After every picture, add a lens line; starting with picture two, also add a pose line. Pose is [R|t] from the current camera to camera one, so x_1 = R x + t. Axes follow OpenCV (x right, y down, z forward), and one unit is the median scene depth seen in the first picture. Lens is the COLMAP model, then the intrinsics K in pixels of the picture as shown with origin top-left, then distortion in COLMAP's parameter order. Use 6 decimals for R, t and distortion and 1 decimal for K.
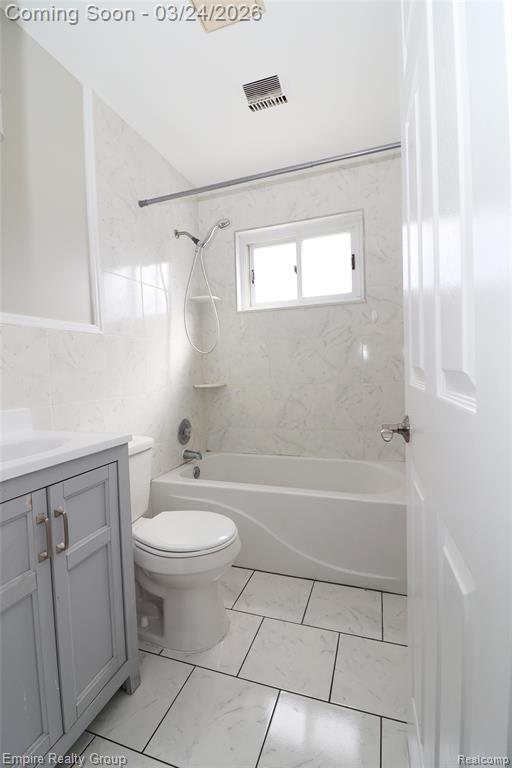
lens RADIAL K [[352.0, 0, 252.7], [0, 352.0, 382.7], [0, 0, 1]] dist [-0.001526, -0.012353]
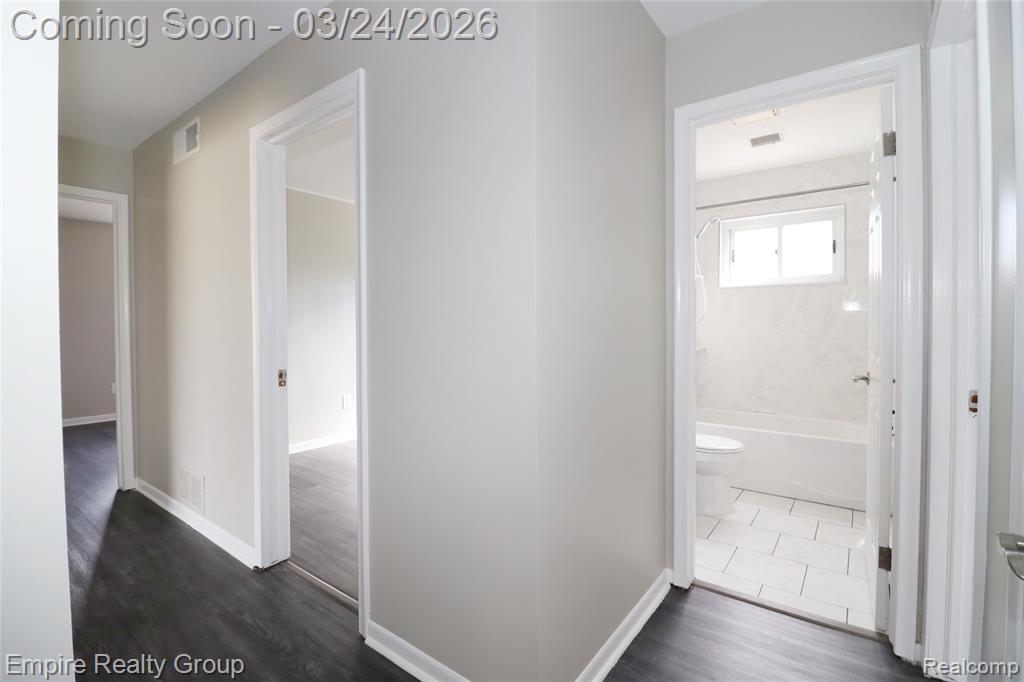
lens RADIAL K [[469.3, 0, 510.4], [0, 469.3, 334.8], [0, 0, 1]] dist [-0.001526, -0.012353]
pose [[0.952391, 0.031708, -0.303226, -0.263131], [-0.036046, 0.999312, -0.008720, -0.005383], [0.302740, 0.019235, 0.952879, -0.811018]]
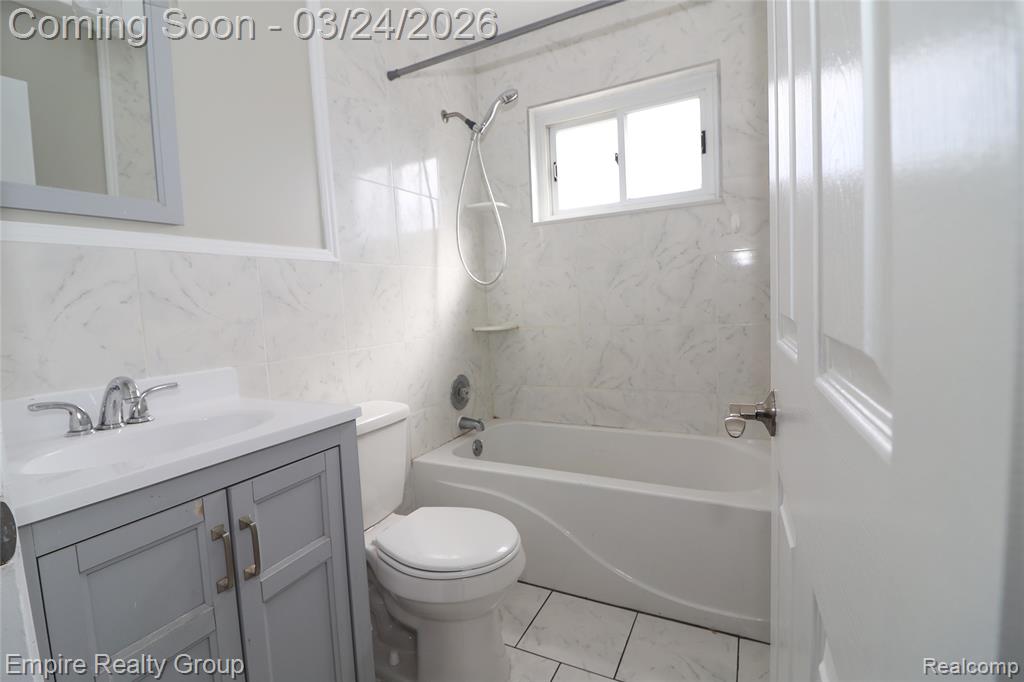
lens RADIAL K [[469.3, 0, 511.6], [0, 469.3, 337.6], [0, 0, 1]] dist [-0.001526, -0.012353]
pose [[0.991696, -0.004804, -0.128514, 0.039418], [0.010265, 0.999071, 0.041865, -0.014387], [0.128194, -0.042837, 0.990824, 0.060517]]
